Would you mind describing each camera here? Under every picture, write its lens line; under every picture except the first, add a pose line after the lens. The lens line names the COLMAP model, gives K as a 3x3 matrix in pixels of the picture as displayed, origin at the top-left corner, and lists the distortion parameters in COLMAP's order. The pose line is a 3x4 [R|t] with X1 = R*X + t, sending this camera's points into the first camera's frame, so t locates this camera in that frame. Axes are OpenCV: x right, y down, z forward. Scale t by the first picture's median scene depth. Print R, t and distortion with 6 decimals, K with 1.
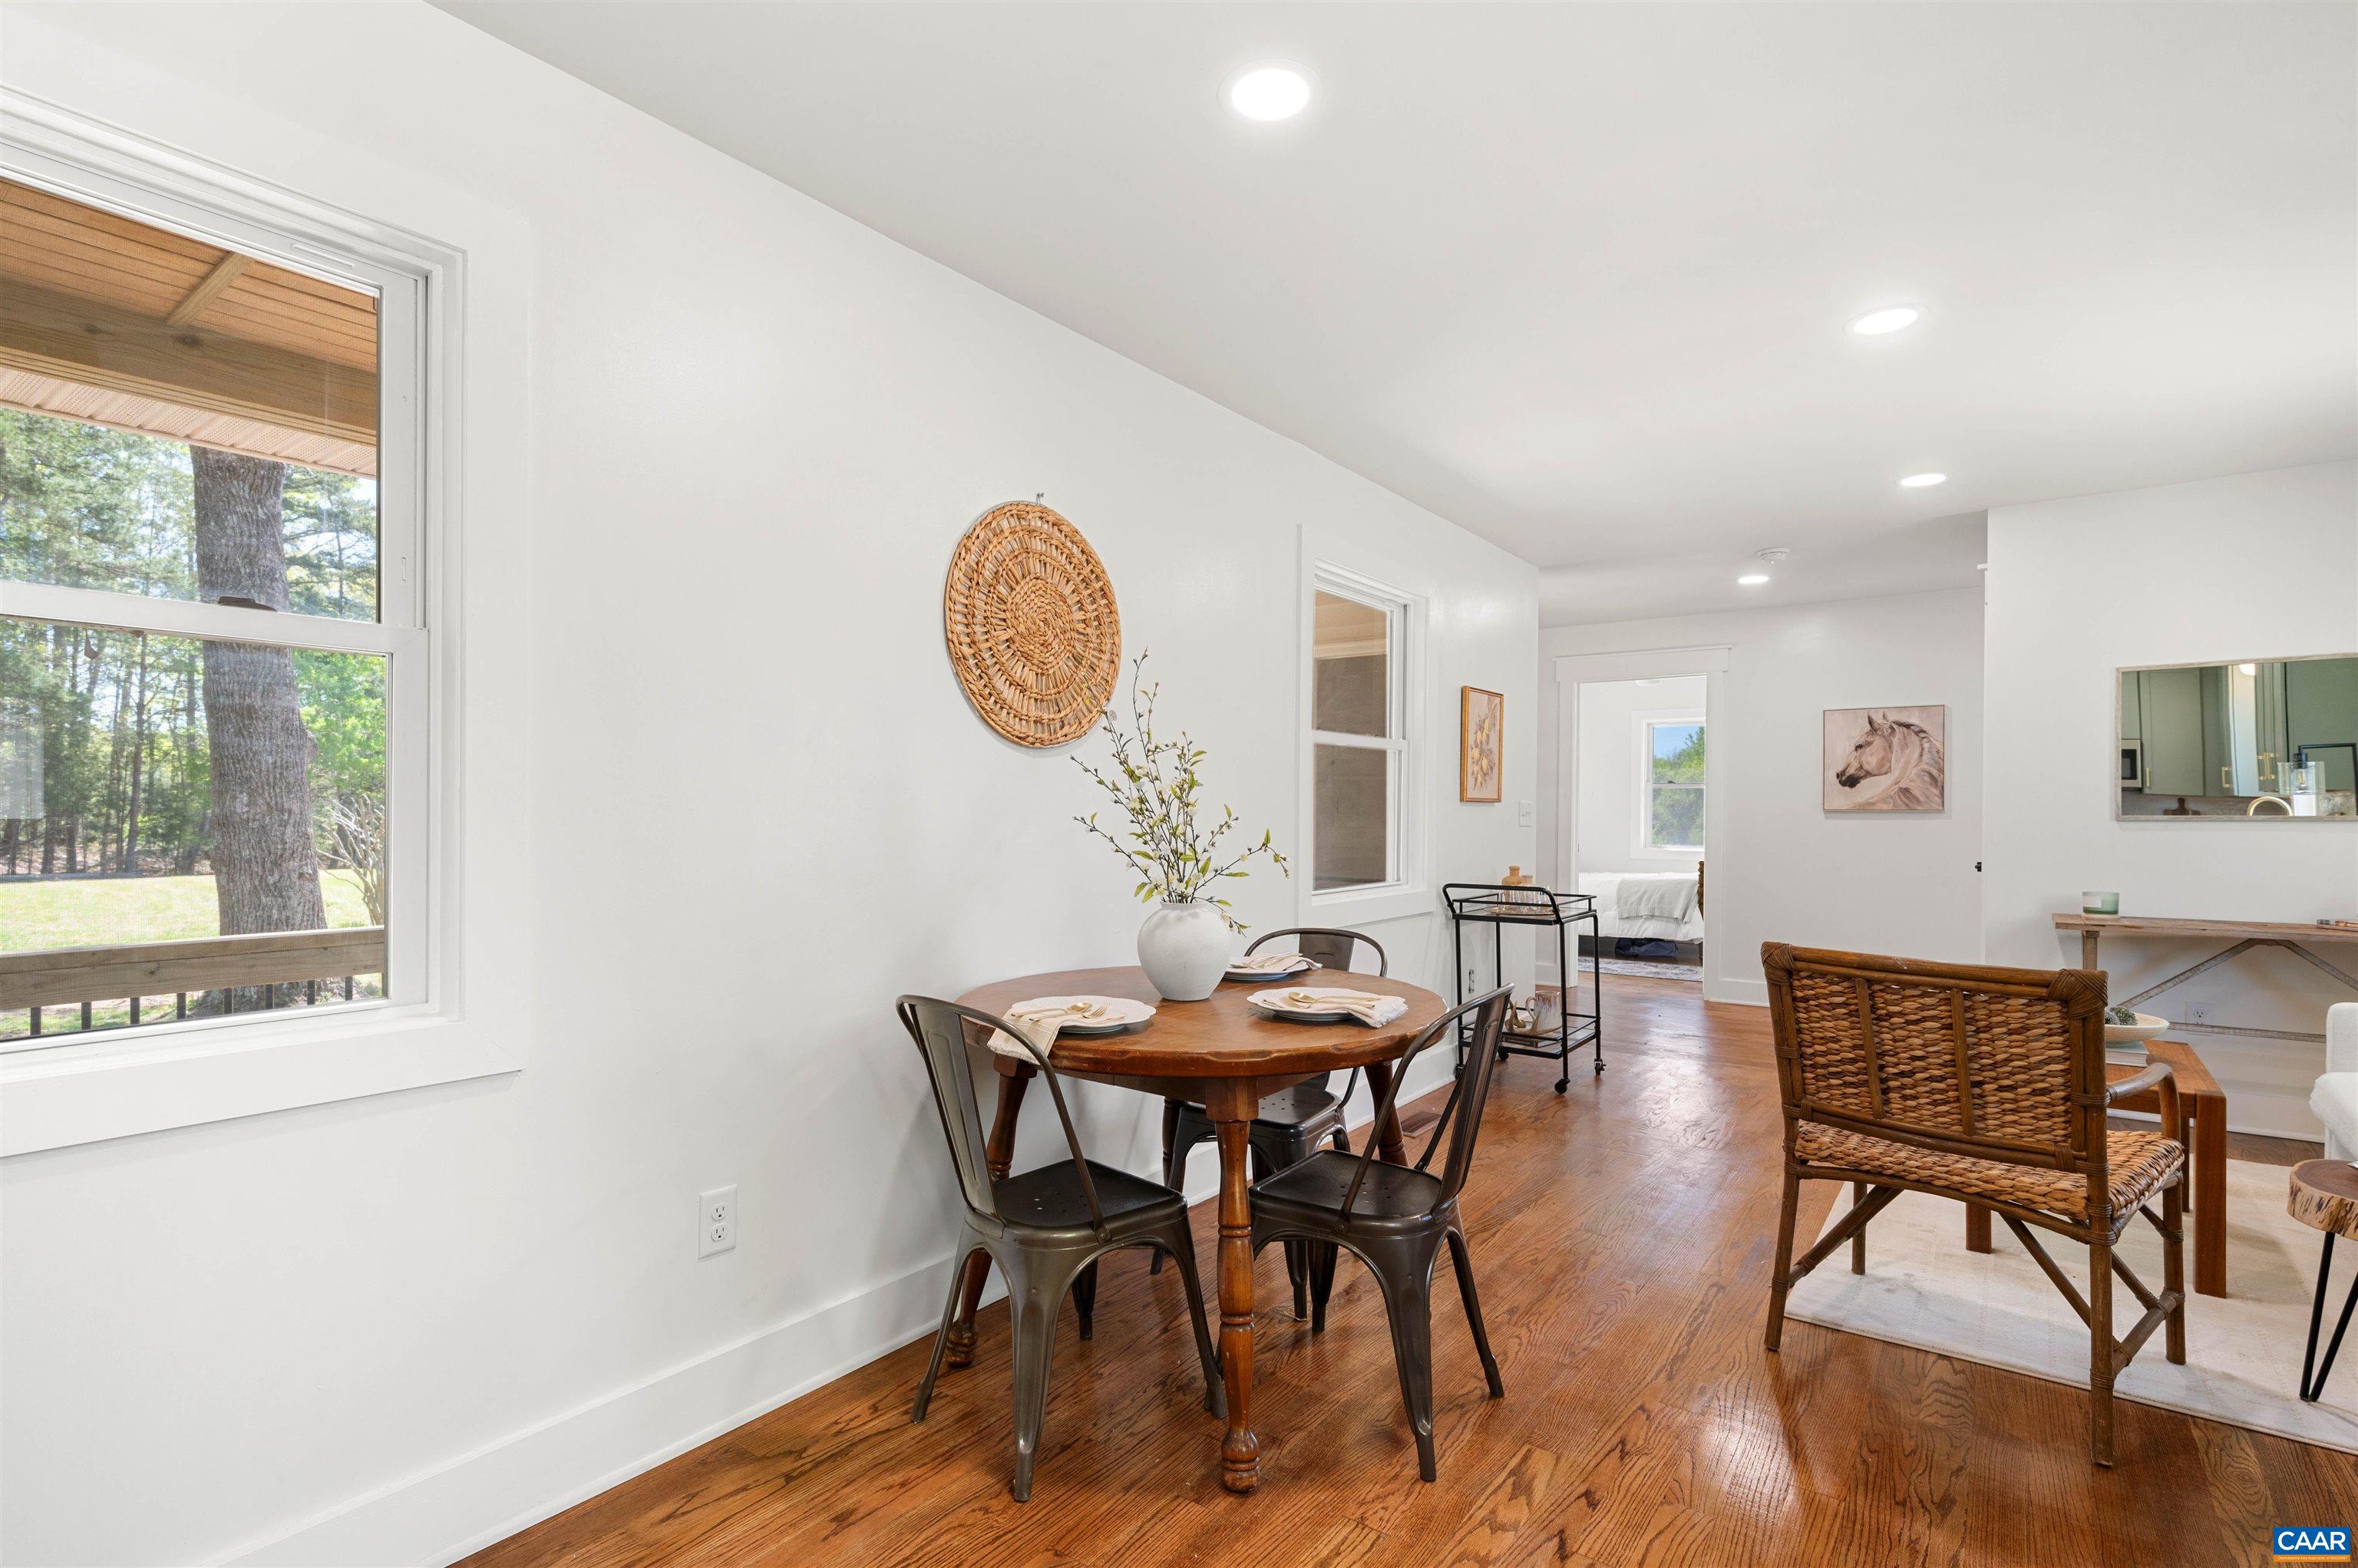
lens RADIAL K [[1119.3, 0, 1180.5], [0, 1119.3, 814.5], [0, 0, 1]] dist [-0.005118, -0.000279]
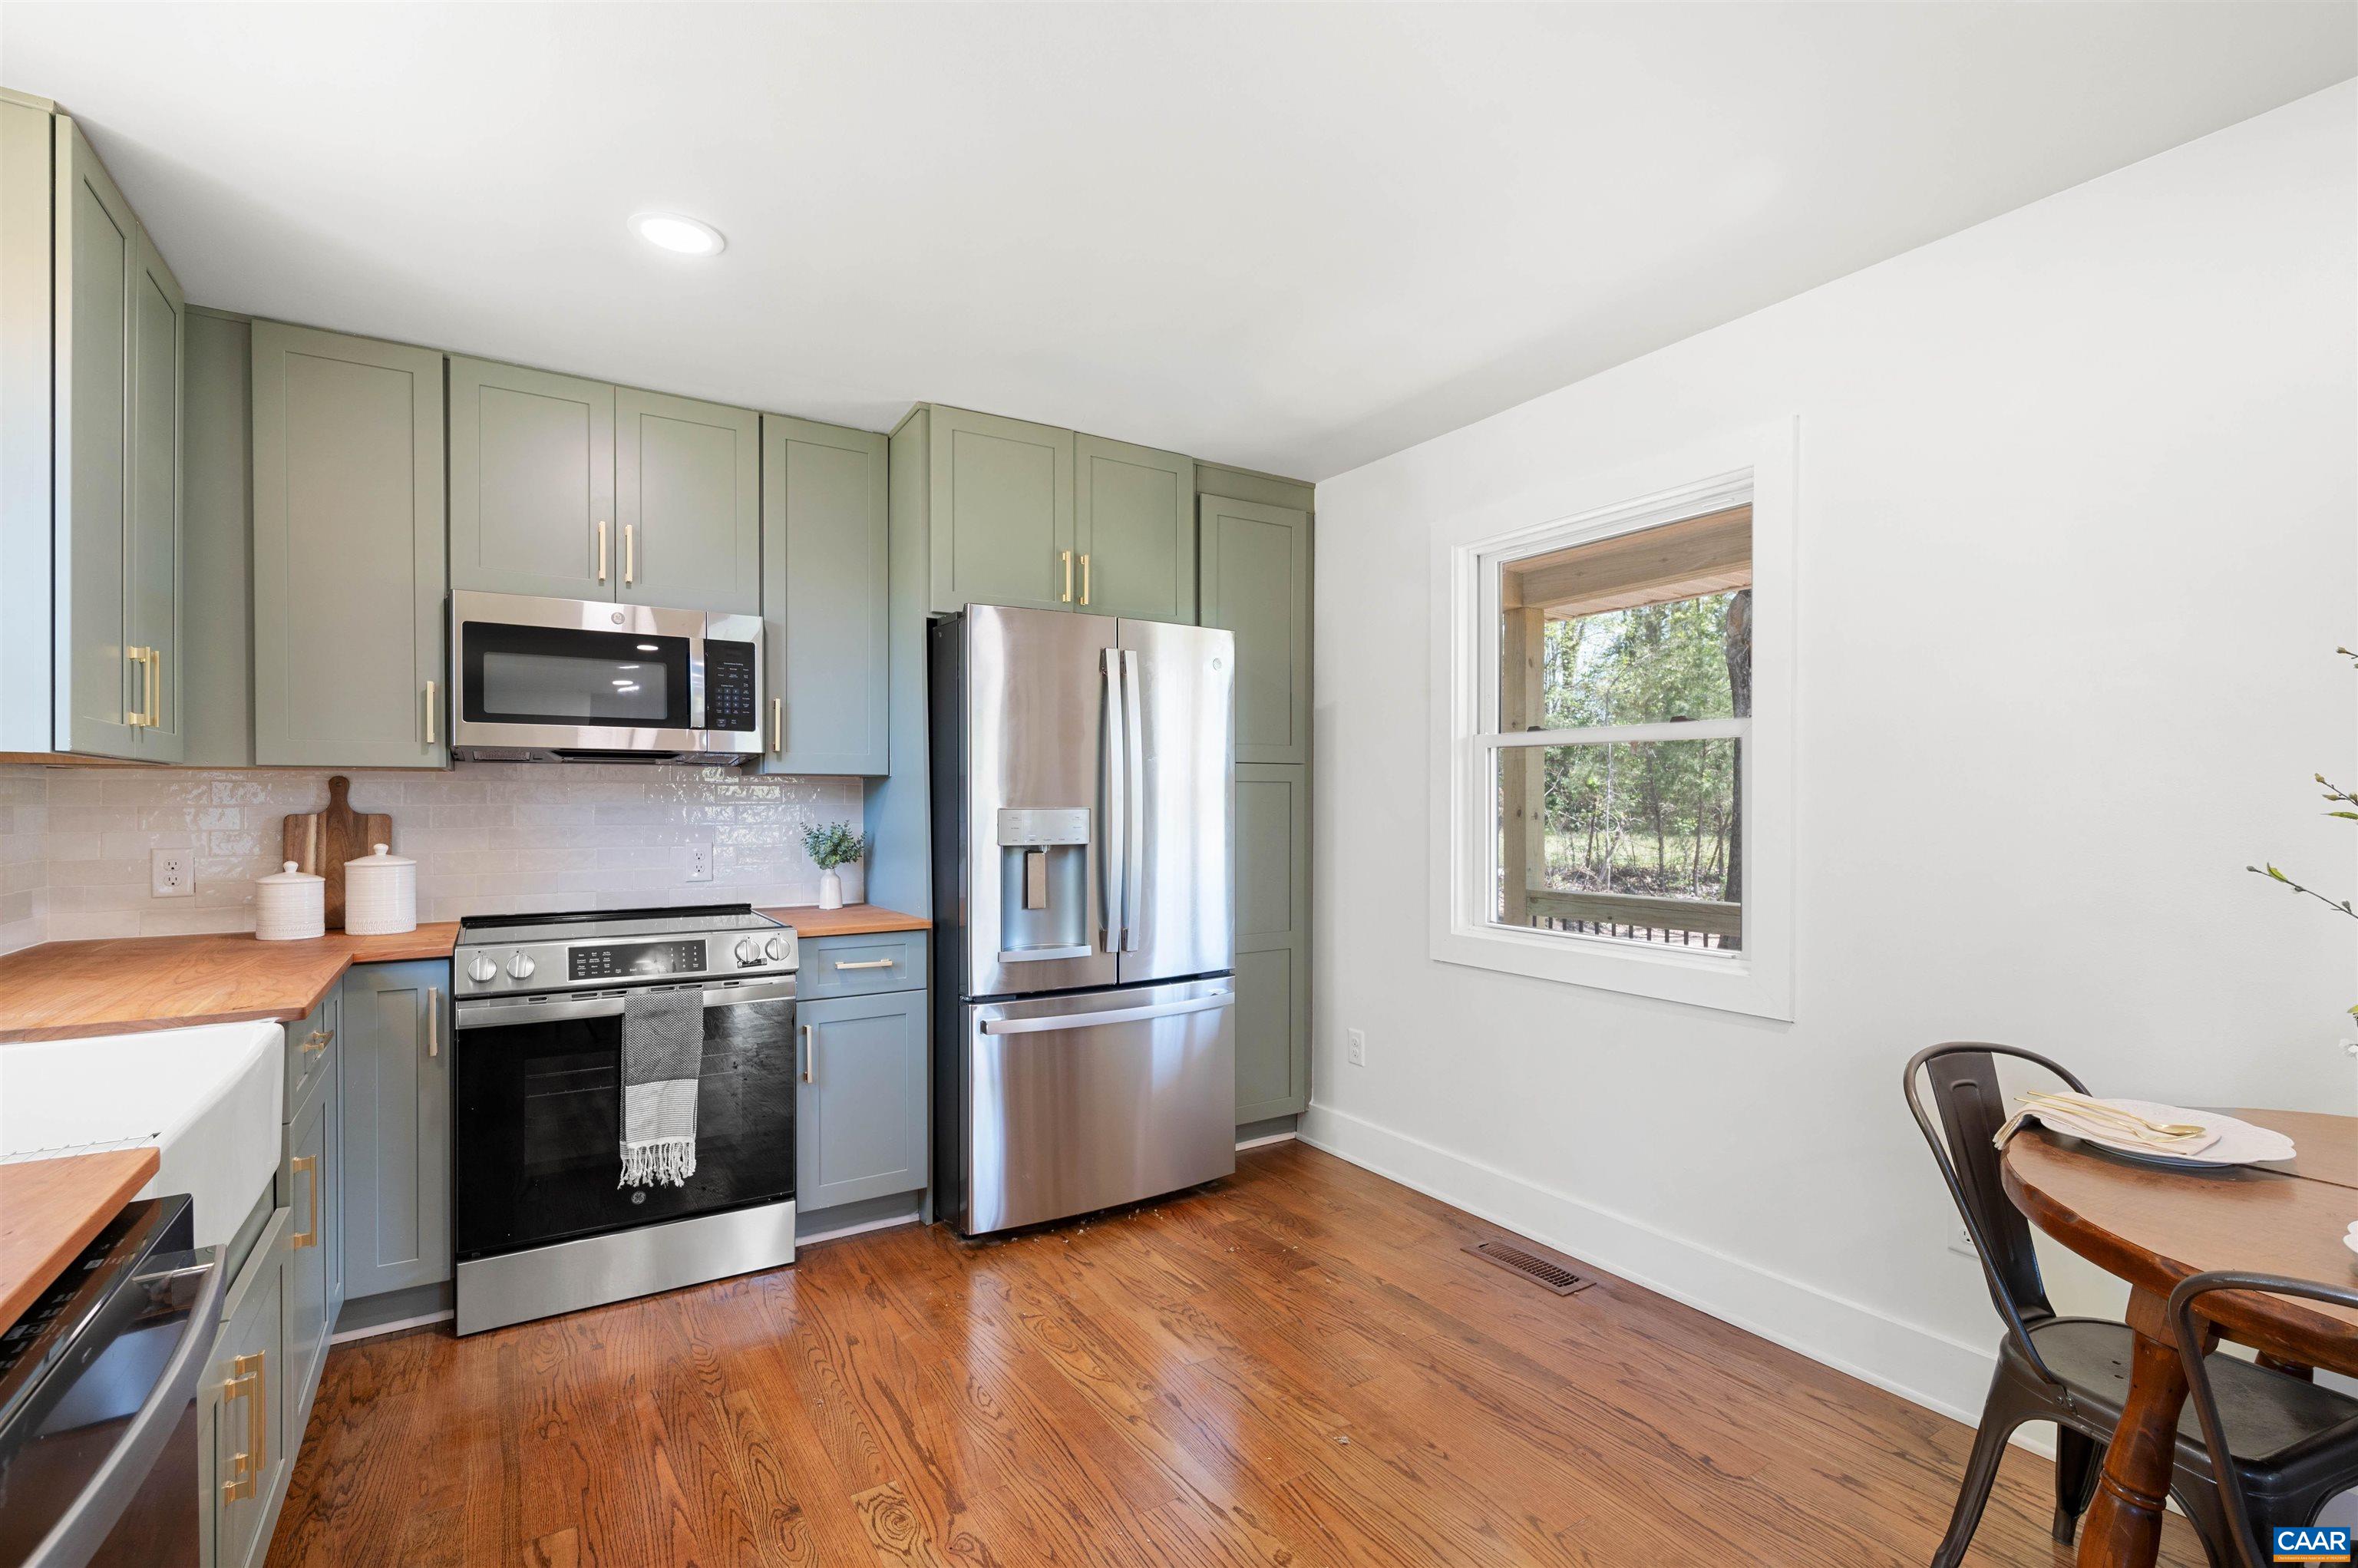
lens RADIAL K [[1068.1, 0, 1179.9], [0, 1068.1, 806.8], [0, 0, 1]] dist [-0.000643, -0.000524]
pose [[-0.356858, 0.000929, -0.934158, 0.592882], [-0.005078, 0.999983, 0.002935, -0.025856], [0.934145, 0.005791, -0.356847, 0.479911]]
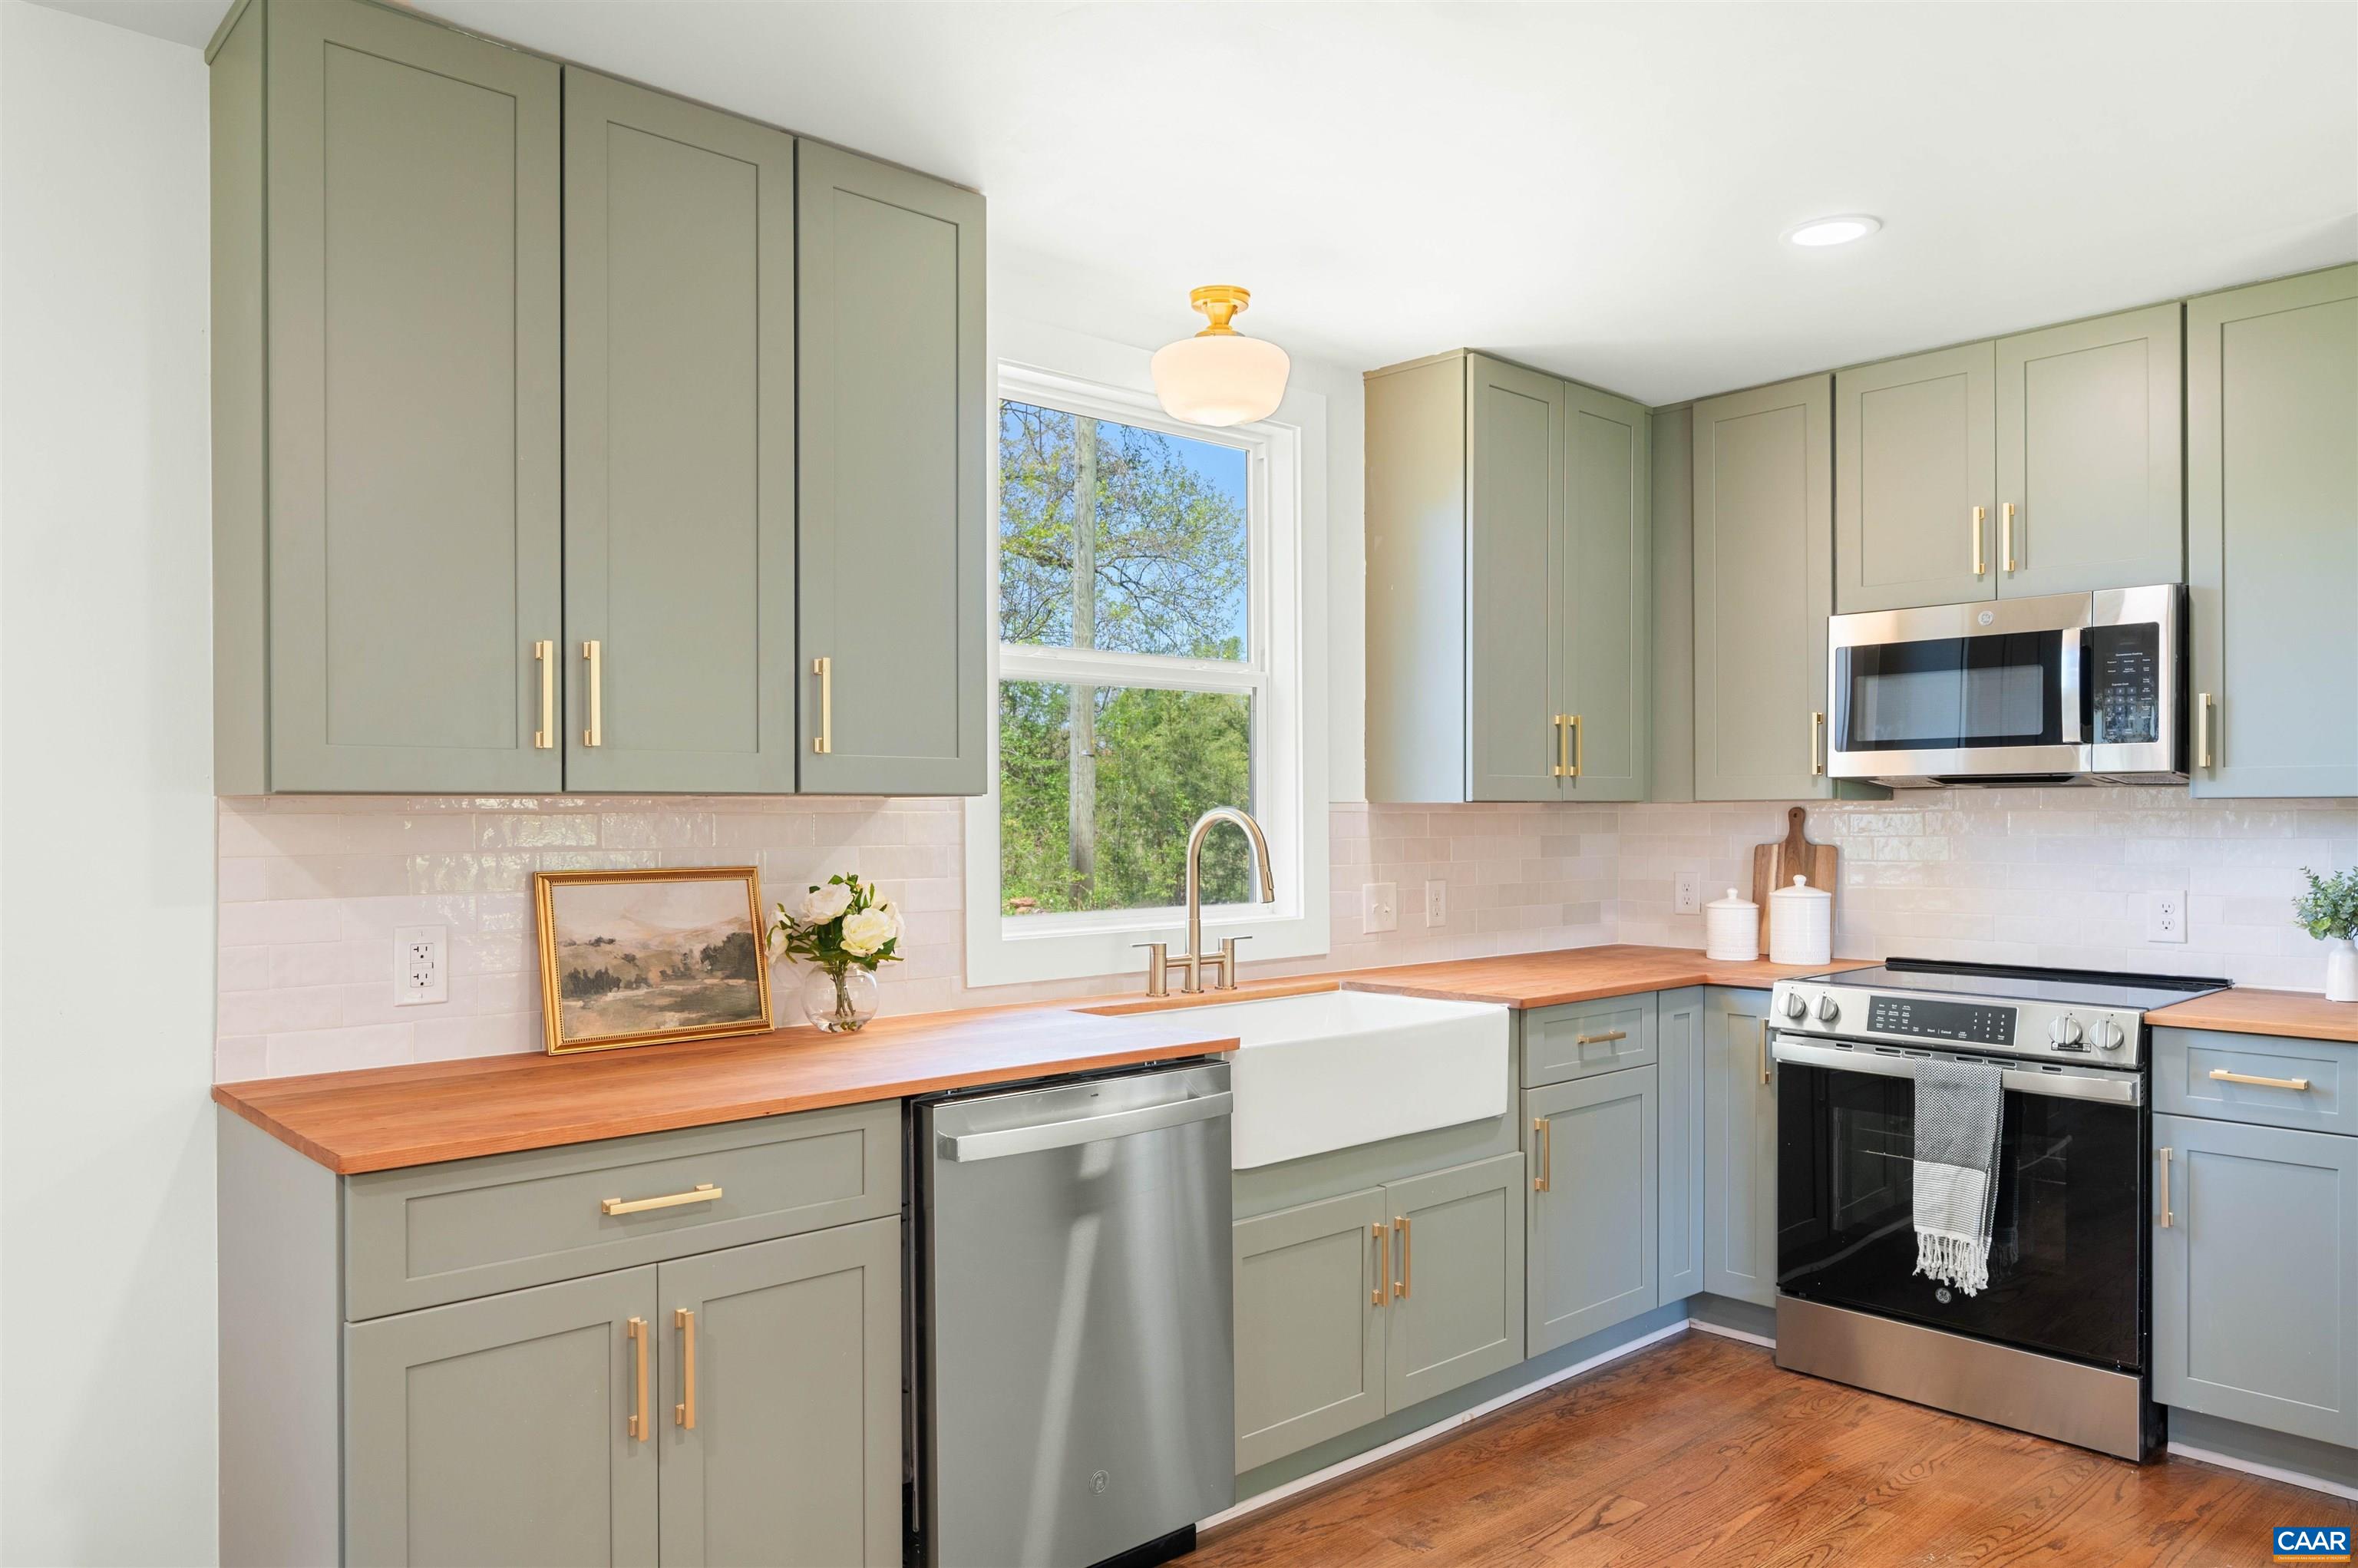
lens RADIAL K [[1605.6, 0, 1169.0], [0, 1605.6, 814.8], [0, 0, 1]] dist [-0.006846, 0.005194]
pose [[-0.981728, -0.000216, 0.190288, 0.238365], [0.001027, 0.999979, 0.006436, -0.050576], [-0.190285, 0.006514, -0.981707, 0.998846]]
